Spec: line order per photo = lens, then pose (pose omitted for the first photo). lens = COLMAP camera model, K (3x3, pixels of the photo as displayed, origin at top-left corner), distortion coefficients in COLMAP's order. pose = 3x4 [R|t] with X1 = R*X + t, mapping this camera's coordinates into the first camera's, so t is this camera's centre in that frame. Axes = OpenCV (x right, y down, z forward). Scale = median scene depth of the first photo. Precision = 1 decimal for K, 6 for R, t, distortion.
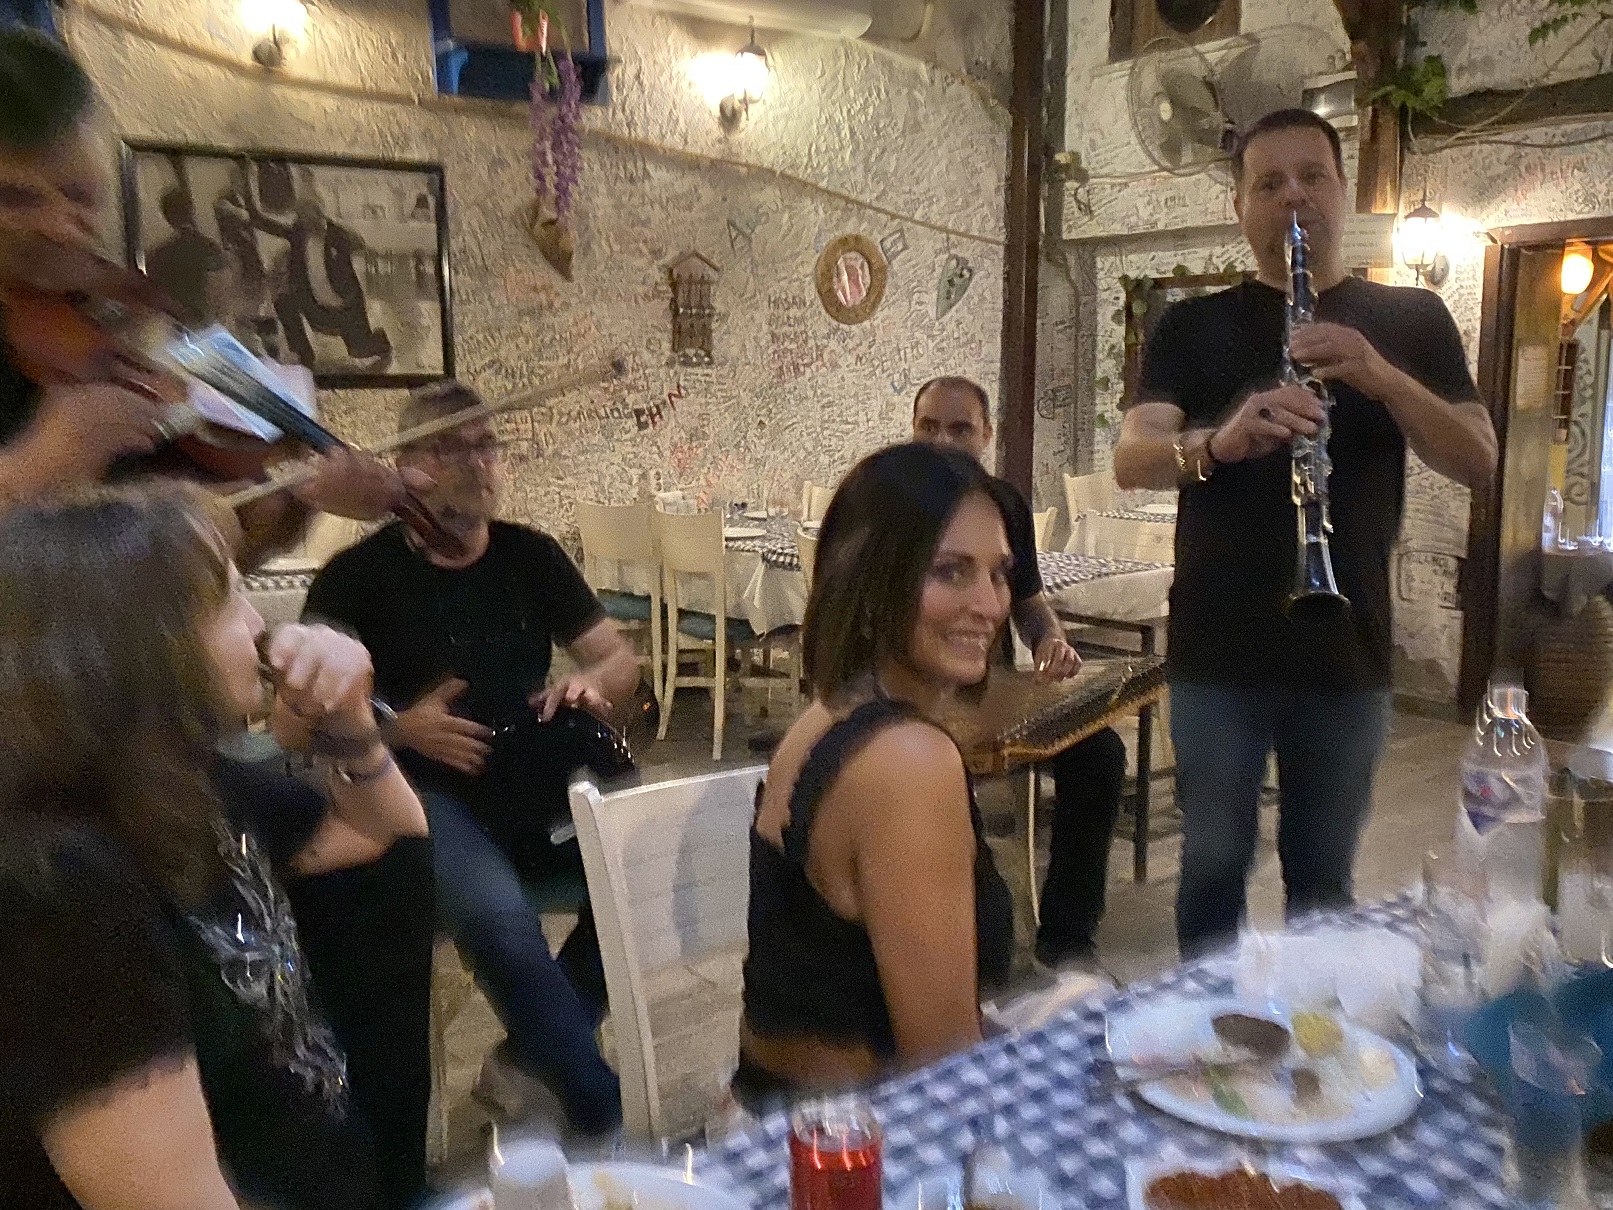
lens RADIAL K [[1493.7, 0, 810.3], [0, 1493.7, 609.2], [0, 0, 1]] dist [0.009334, 0.000000]
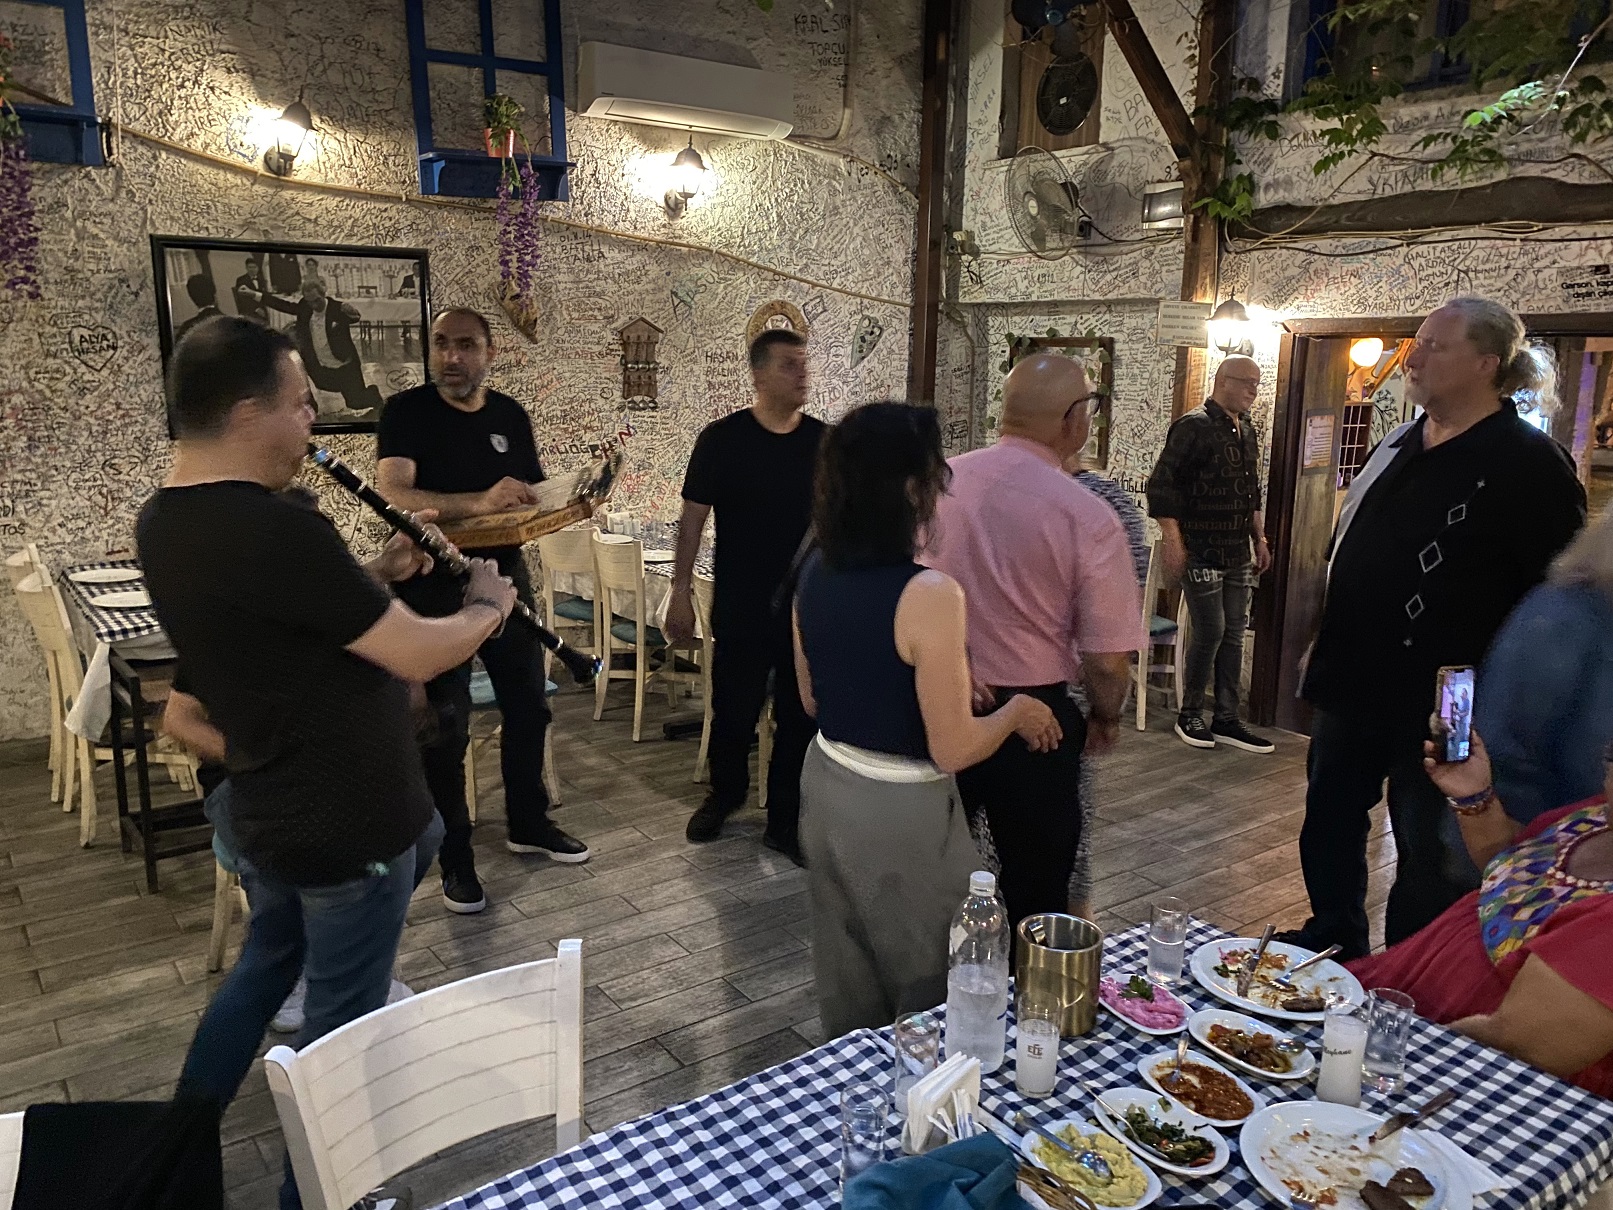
lens RADIAL K [[1224.5, 0, 801.9], [0, 1224.5, 597.9], [0, 0, 1]] dist [0.003295, 0.005621]
pose [[0.999188, 0.027799, -0.029153, 0.091512], [-0.026368, 0.998481, 0.048372, -0.062716], [0.030454, -0.047564, 0.998404, -0.011099]]
